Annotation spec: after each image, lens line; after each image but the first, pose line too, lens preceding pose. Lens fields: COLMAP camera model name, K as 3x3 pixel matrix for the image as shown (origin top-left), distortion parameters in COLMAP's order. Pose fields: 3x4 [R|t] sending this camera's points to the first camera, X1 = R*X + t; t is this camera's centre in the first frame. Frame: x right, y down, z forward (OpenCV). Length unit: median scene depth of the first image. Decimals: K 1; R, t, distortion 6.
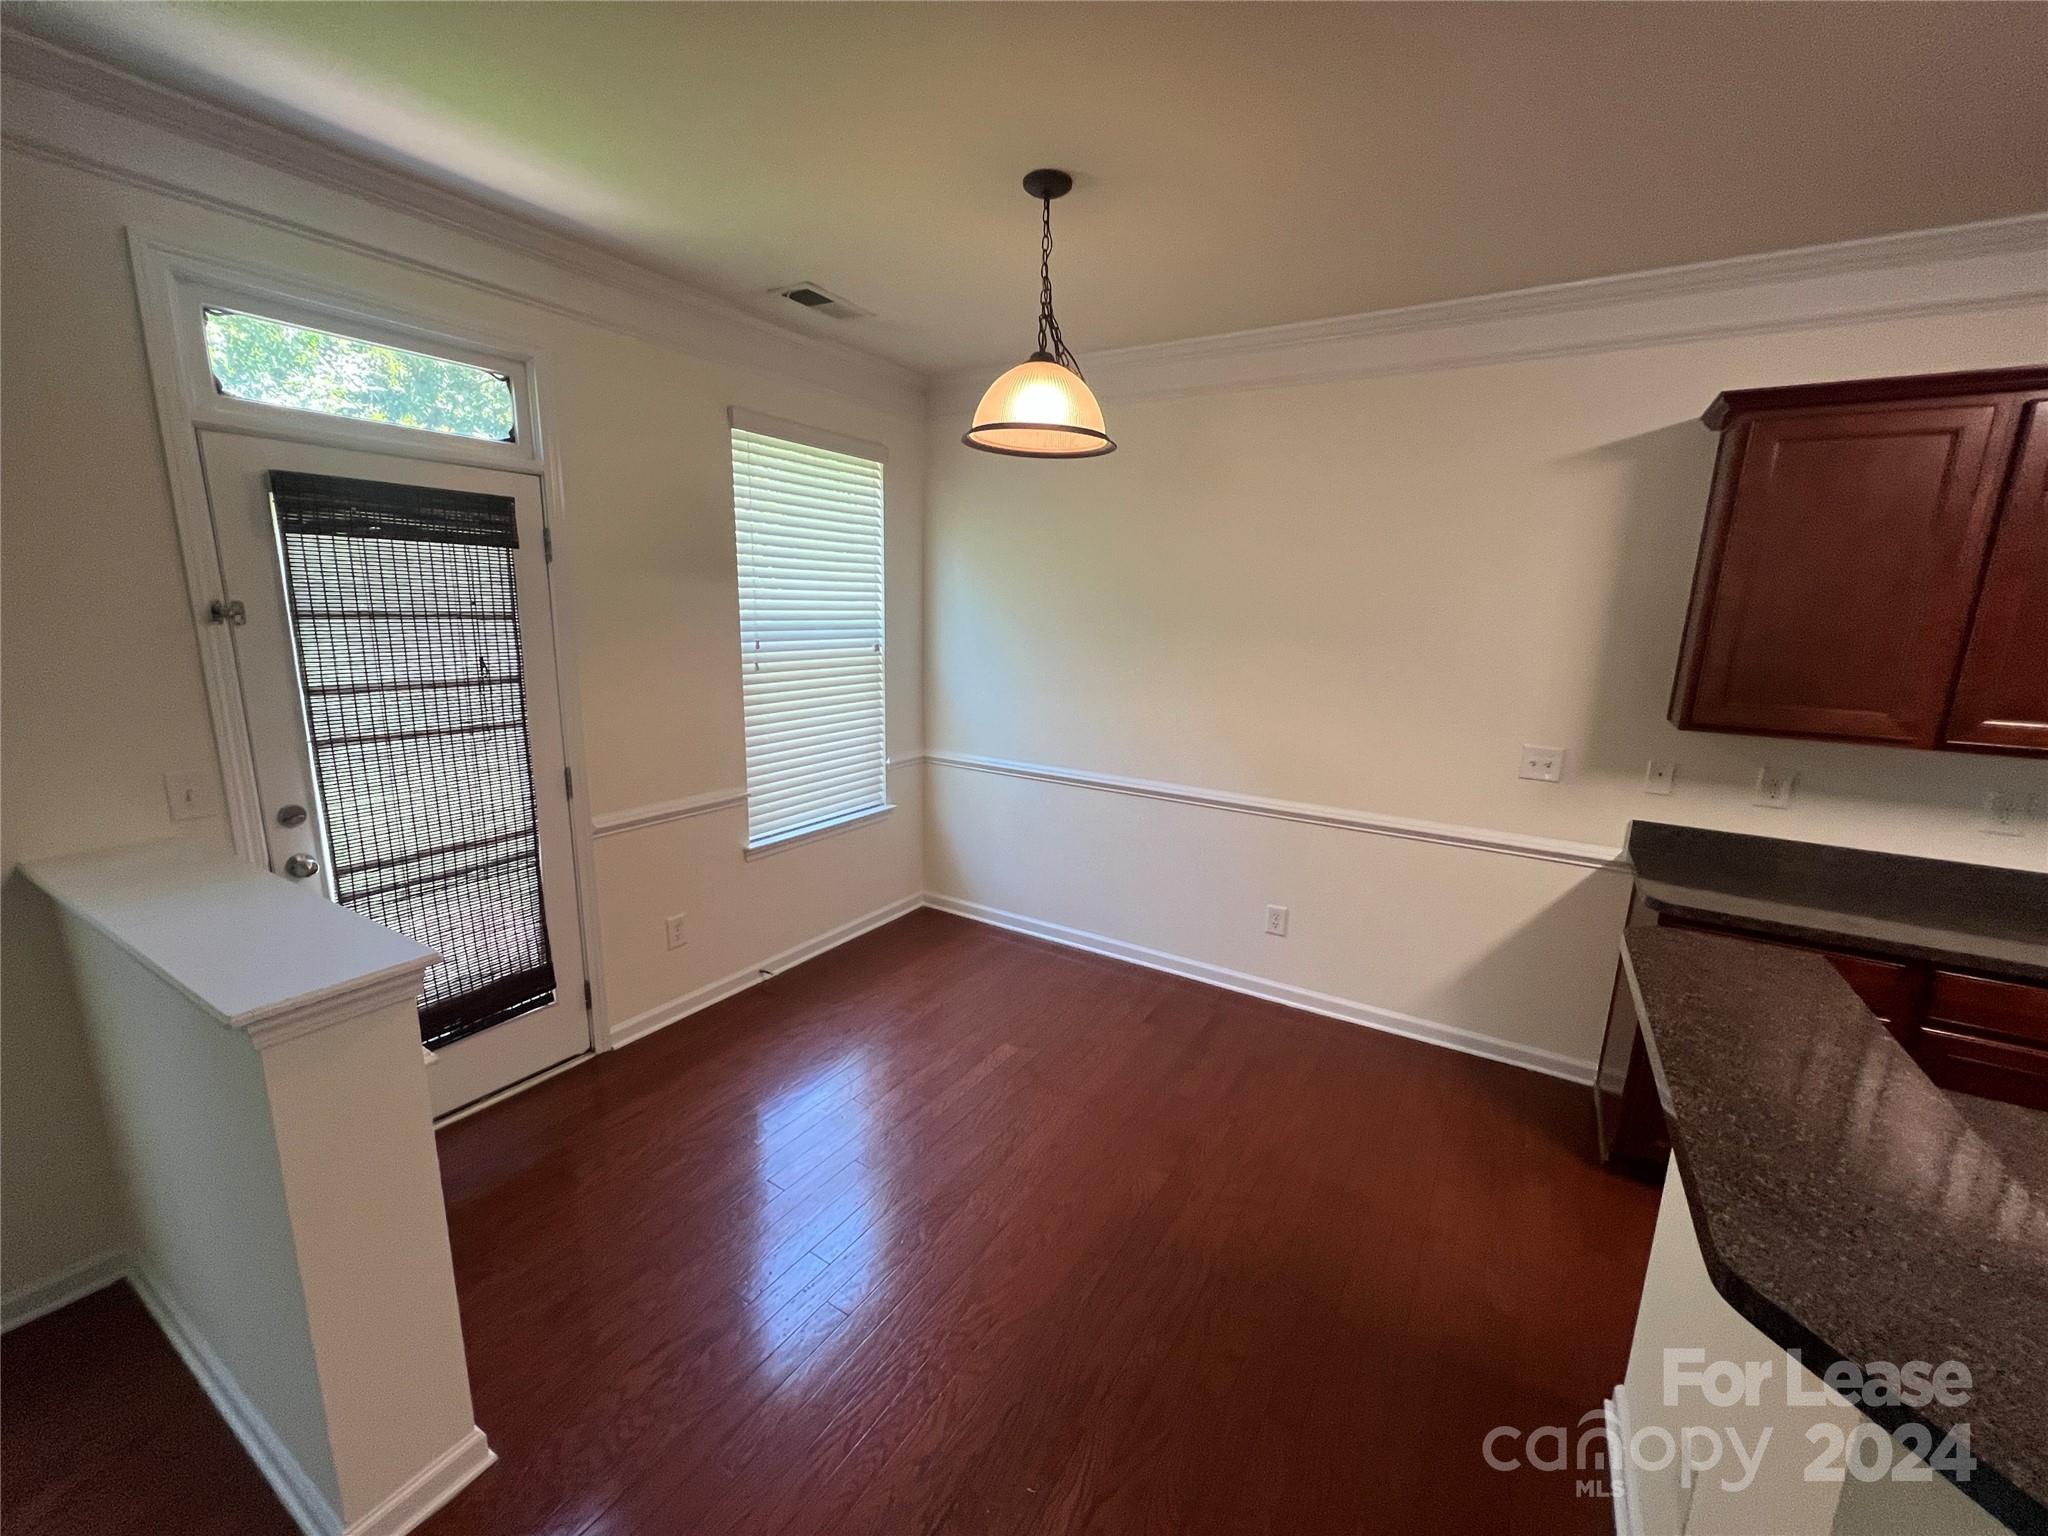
lens RADIAL K [[814.8, 0, 1033.4], [0, 814.8, 769.8], [0, 0, 1]] dist [0.001428, 0.000127]
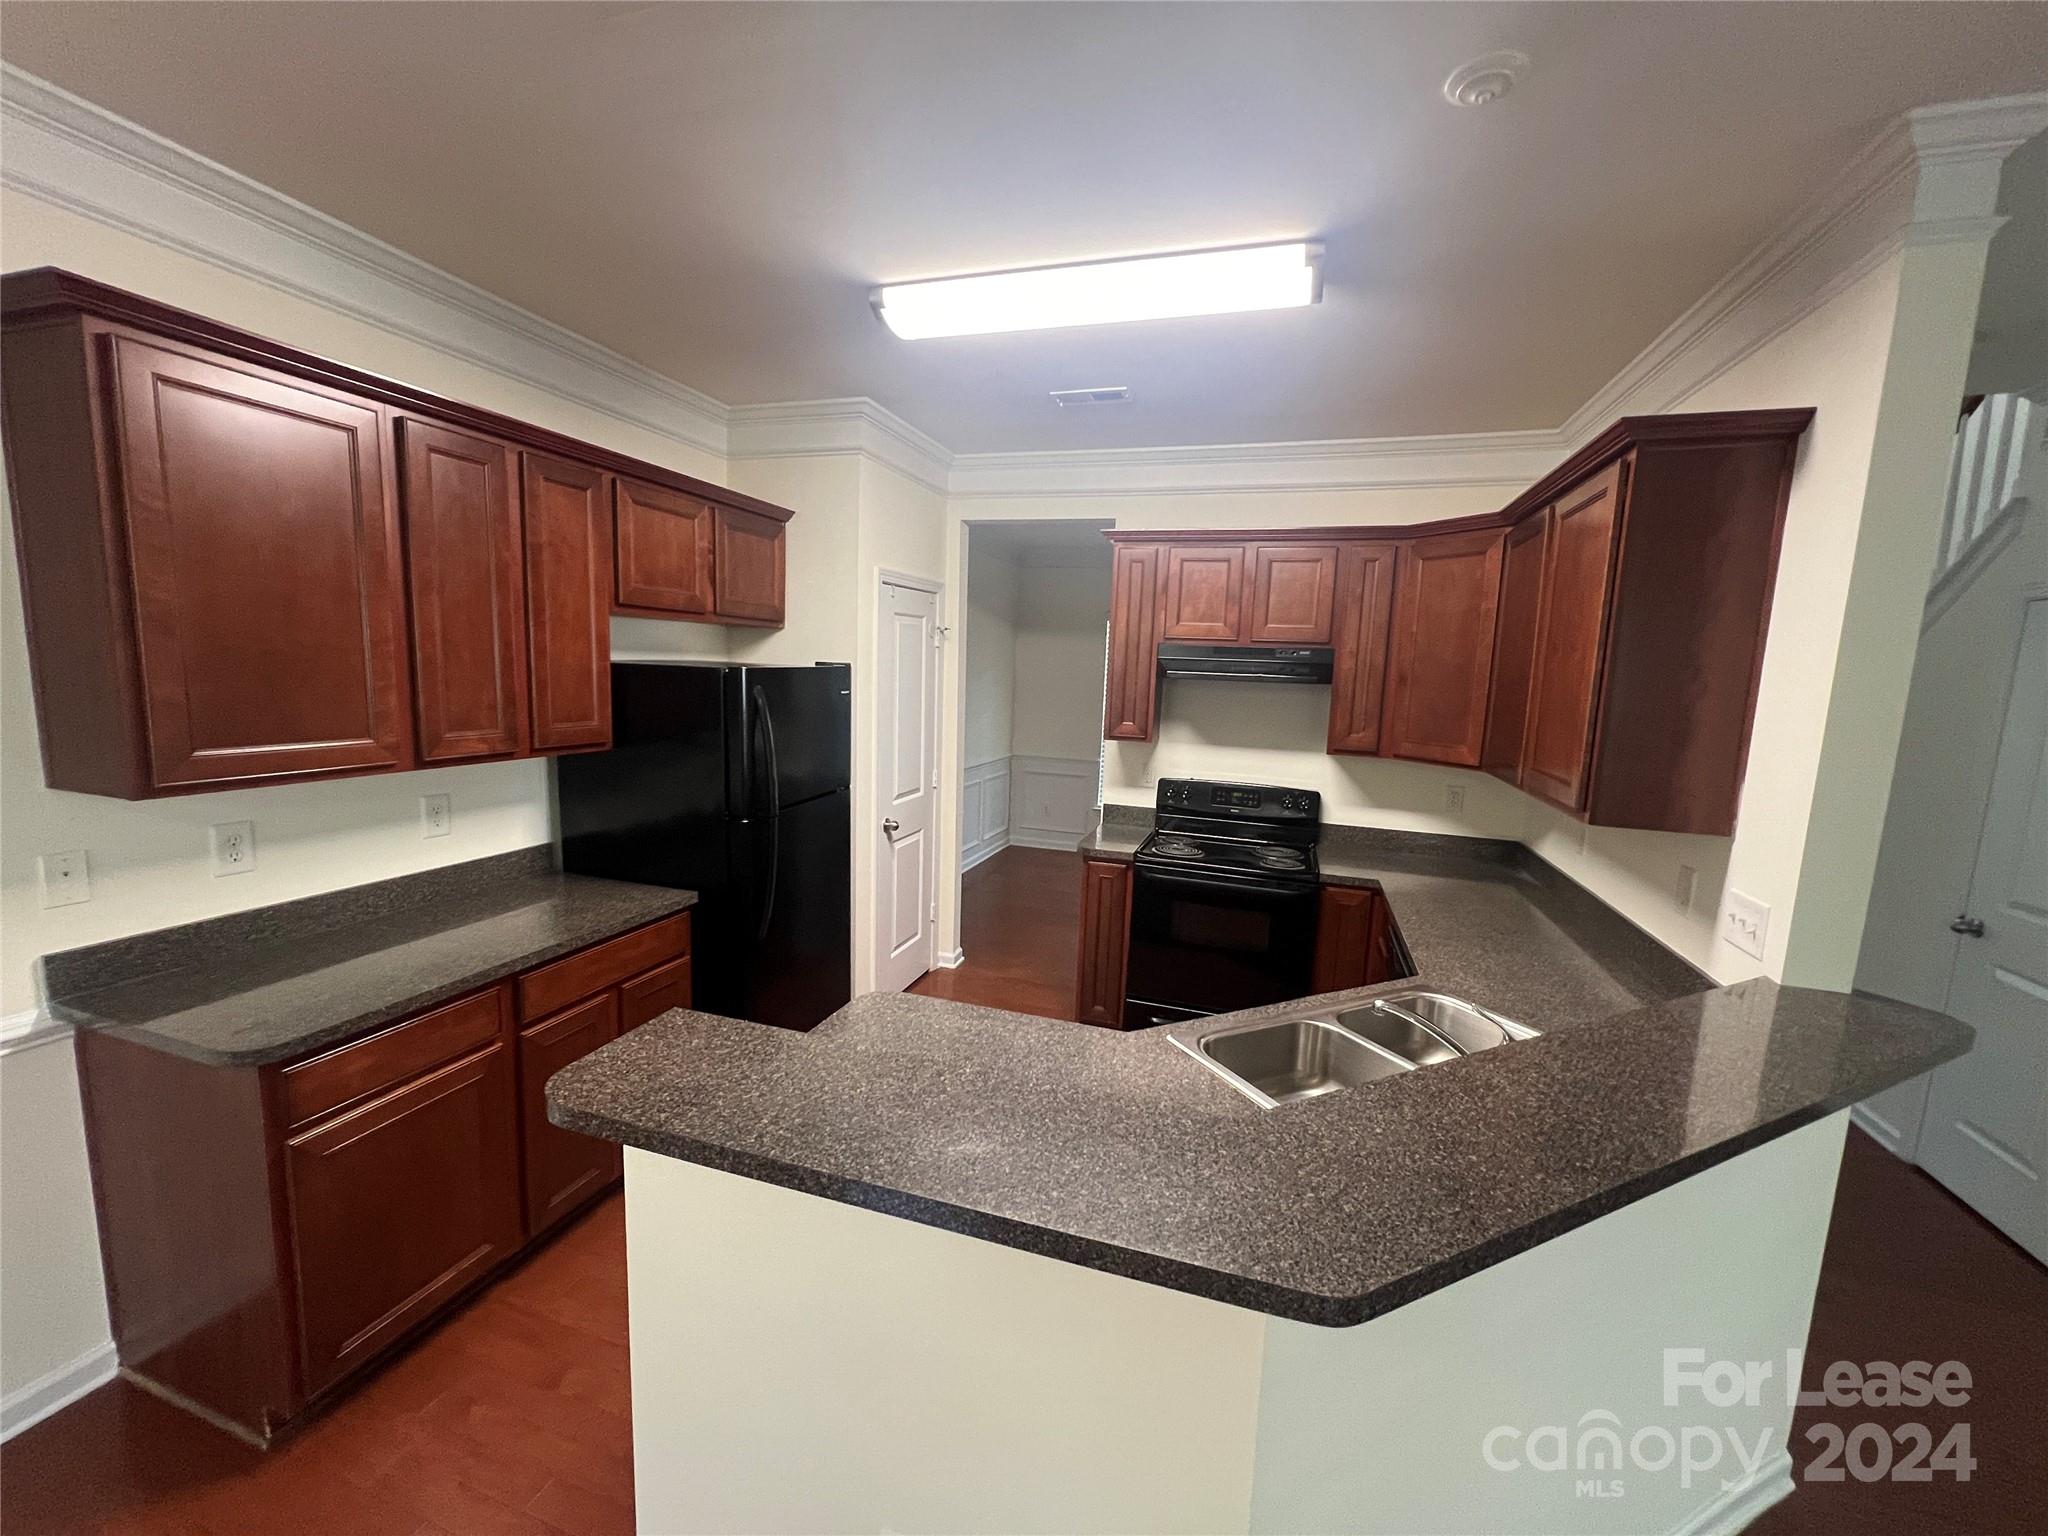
lens RADIAL K [[814.8, 0, 1021.1], [0, 814.8, 764.9], [0, 0, 1]] dist [0.001428, 0.000127]
pose [[-0.213745, -0.162099, 0.963347, 0.016322], [0.157688, 0.967480, 0.197781, -0.107797], [-0.964079, 0.194183, -0.181233, 0.482524]]
